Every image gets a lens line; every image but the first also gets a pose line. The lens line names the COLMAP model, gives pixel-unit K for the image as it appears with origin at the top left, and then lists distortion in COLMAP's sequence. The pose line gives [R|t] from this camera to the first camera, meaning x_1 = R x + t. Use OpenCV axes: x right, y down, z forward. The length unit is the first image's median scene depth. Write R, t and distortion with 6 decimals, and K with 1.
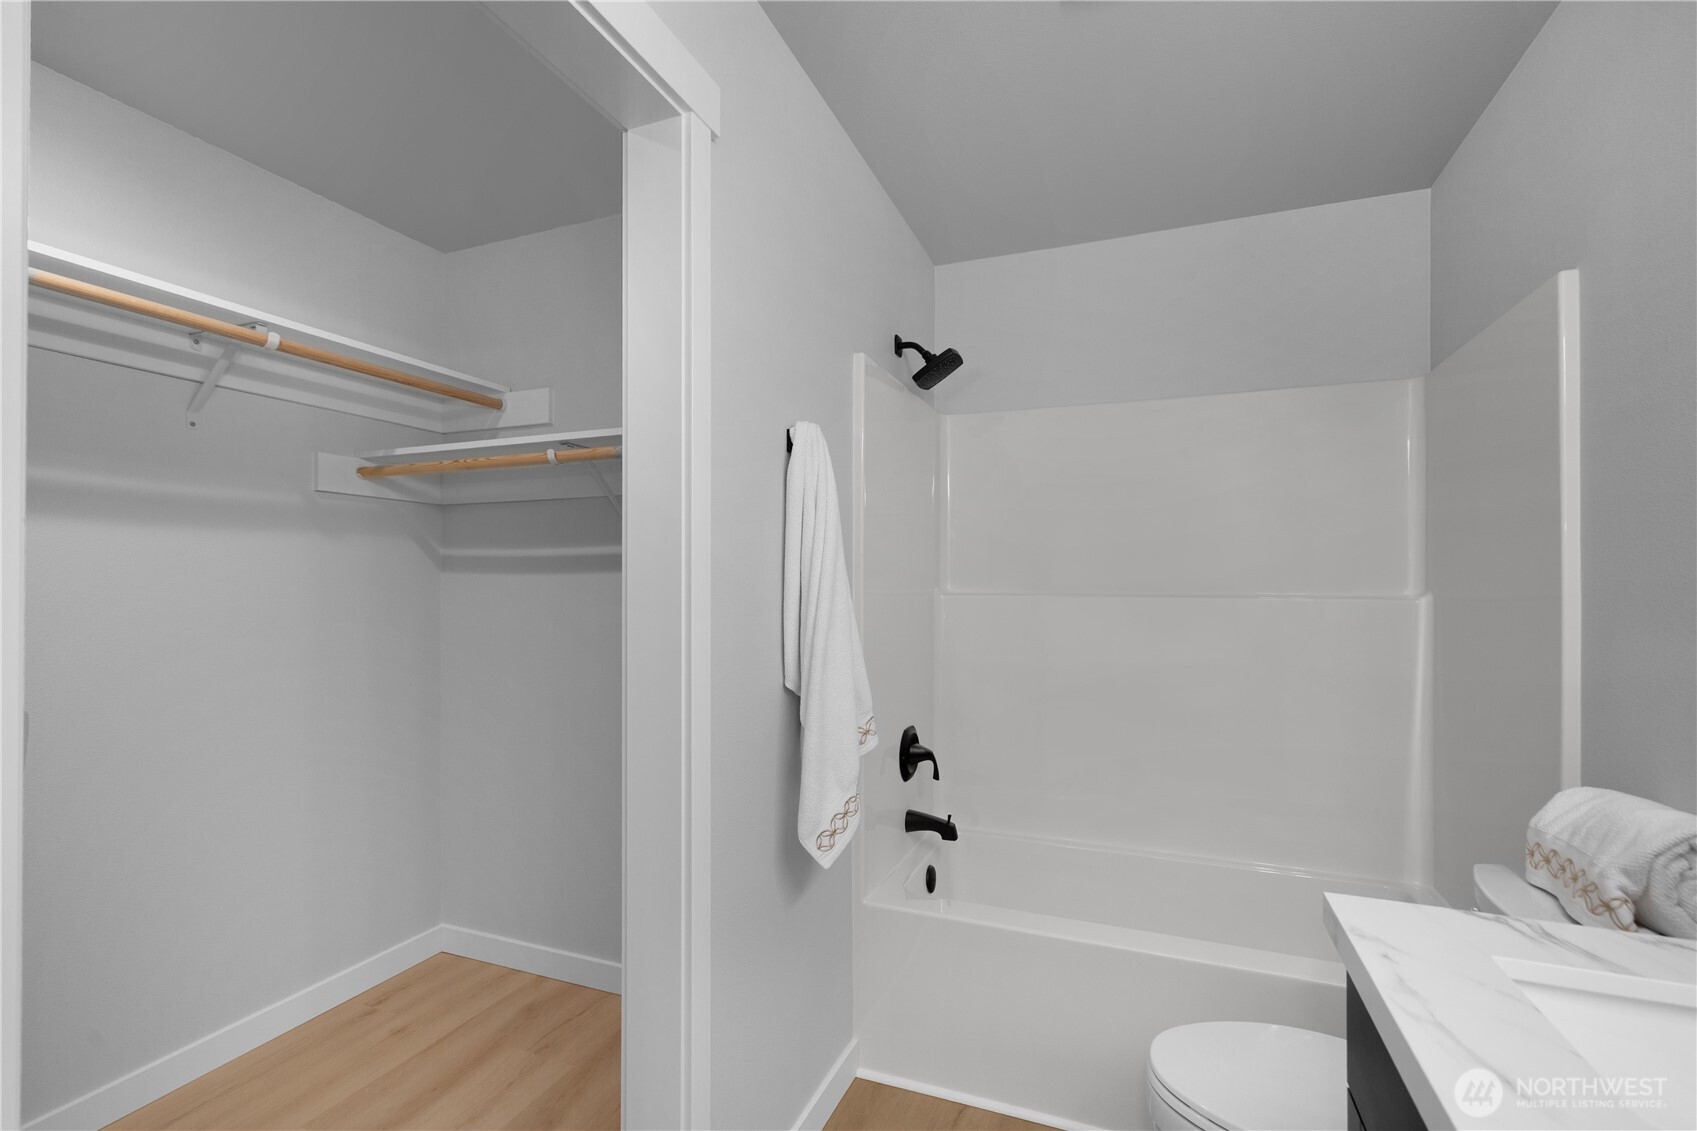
lens RADIAL K [[742.3, 0, 858.7], [0, 742.3, 576.0], [0, 0, 1]] dist [-0.002930, -0.000353]
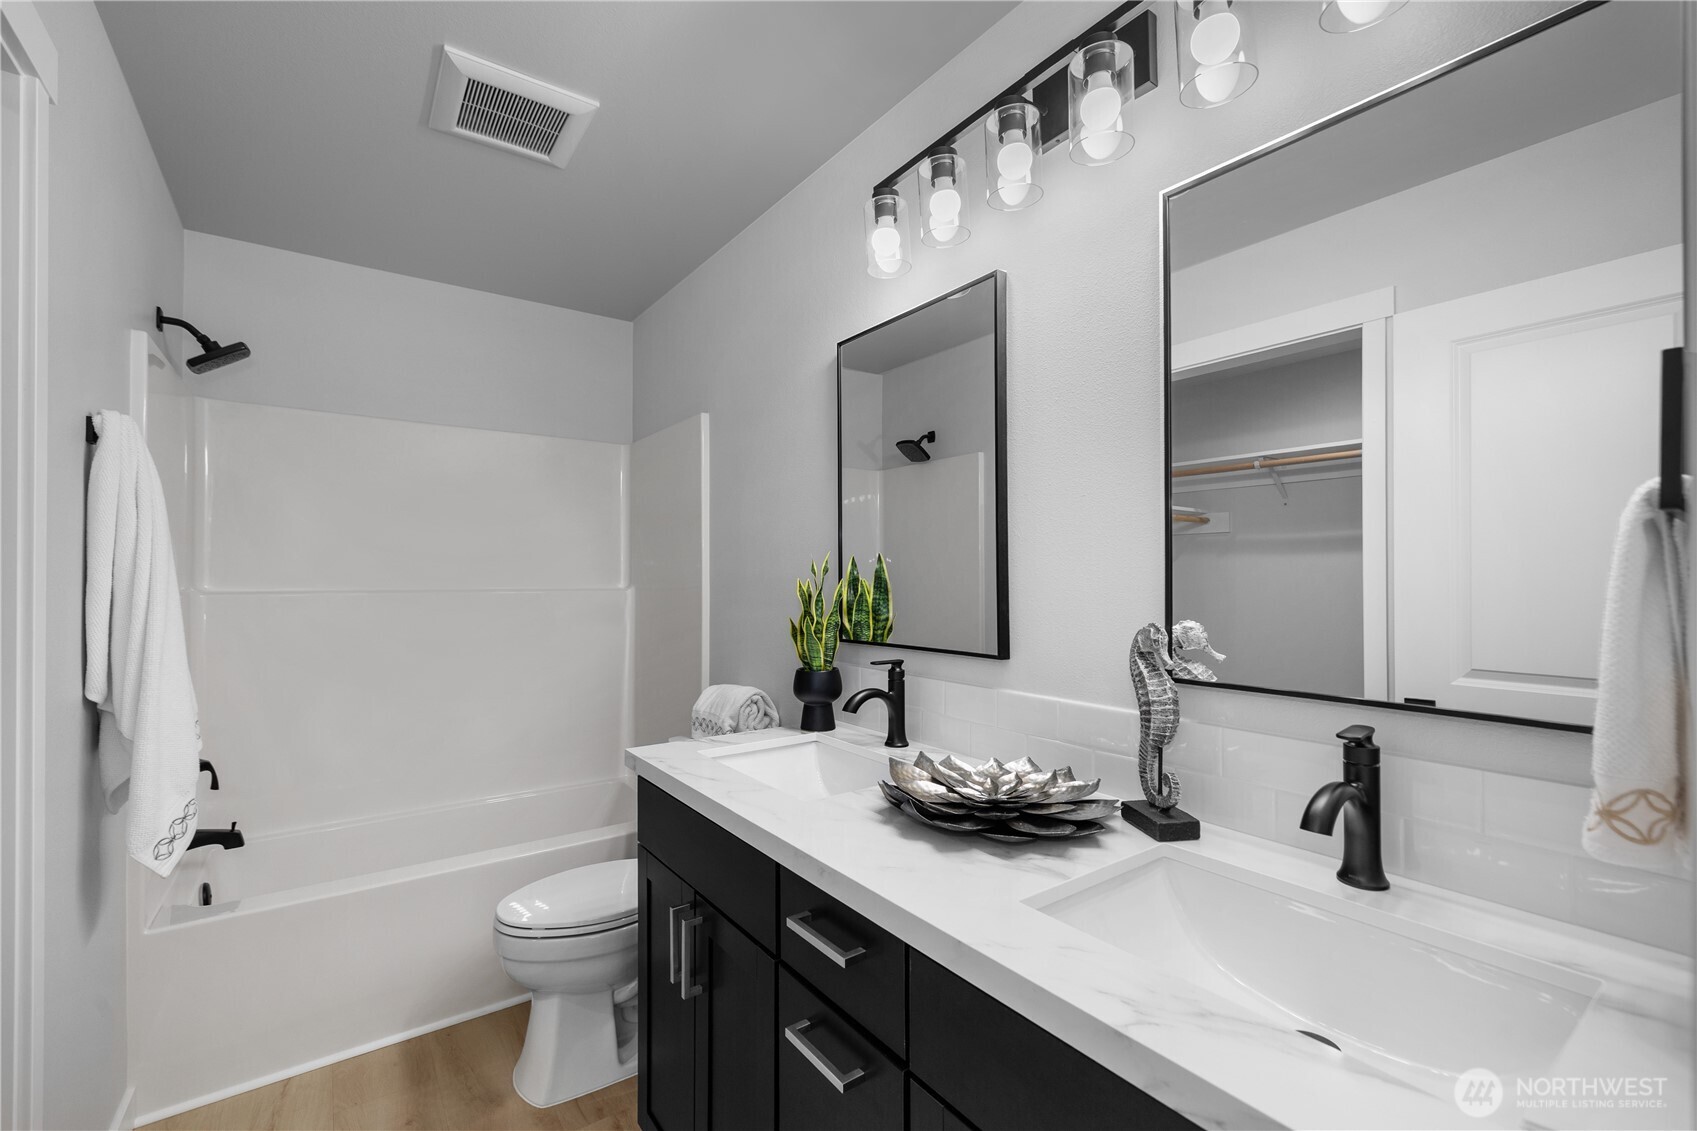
lens RADIAL K [[722.1, 0, 840.3], [0, 722.1, 579.0], [0, 0, 1]] dist [-0.003136, 0.000066]
pose [[0.550980, -0.007927, 0.834481, -0.239641], [-0.004328, 0.999914, 0.012356, -0.010442], [-0.834507, -0.010420, 0.550898, -0.184658]]
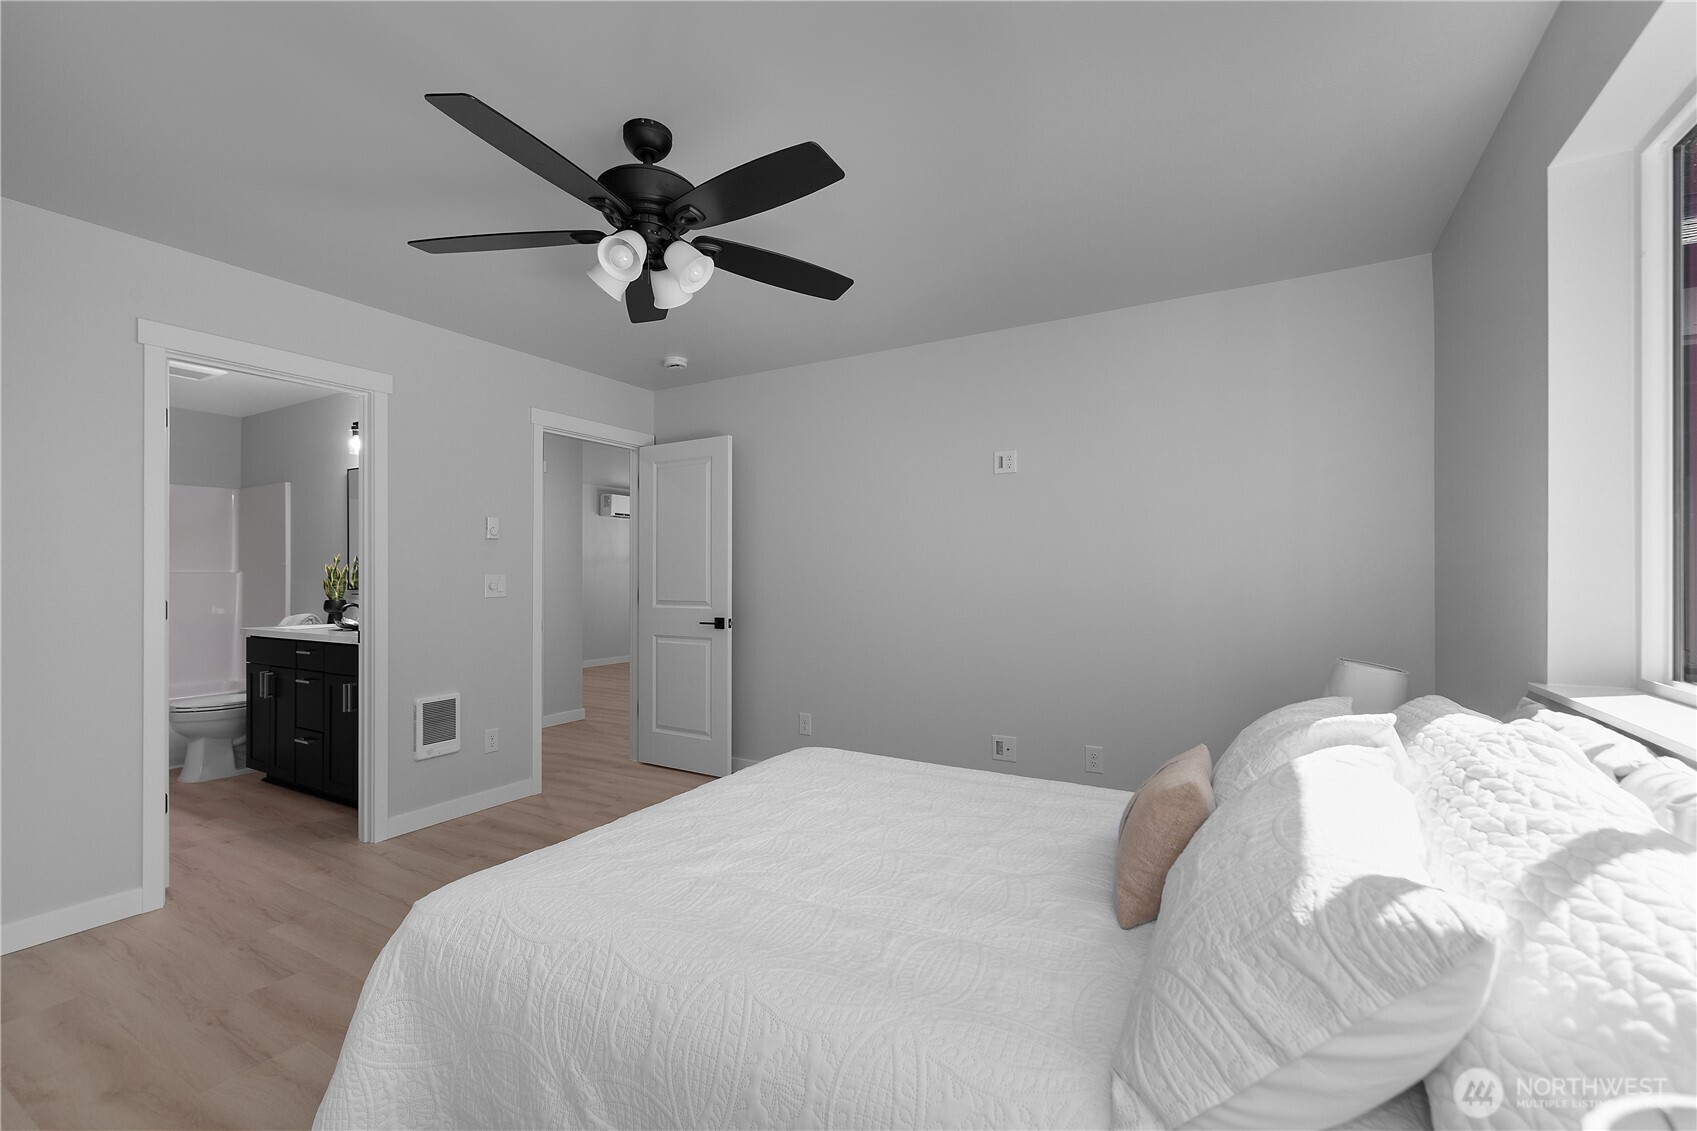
lens RADIAL K [[722.1, 0, 840.3], [0, 722.1, 579.0], [0, 0, 1]] dist [-0.003136, 0.000066]
pose [[0.161469, -0.004114, 0.986869, -1.406352], [-0.006750, 0.999963, 0.005273, 0.024029], [-0.986855, -0.007513, 0.161435, -1.511067]]
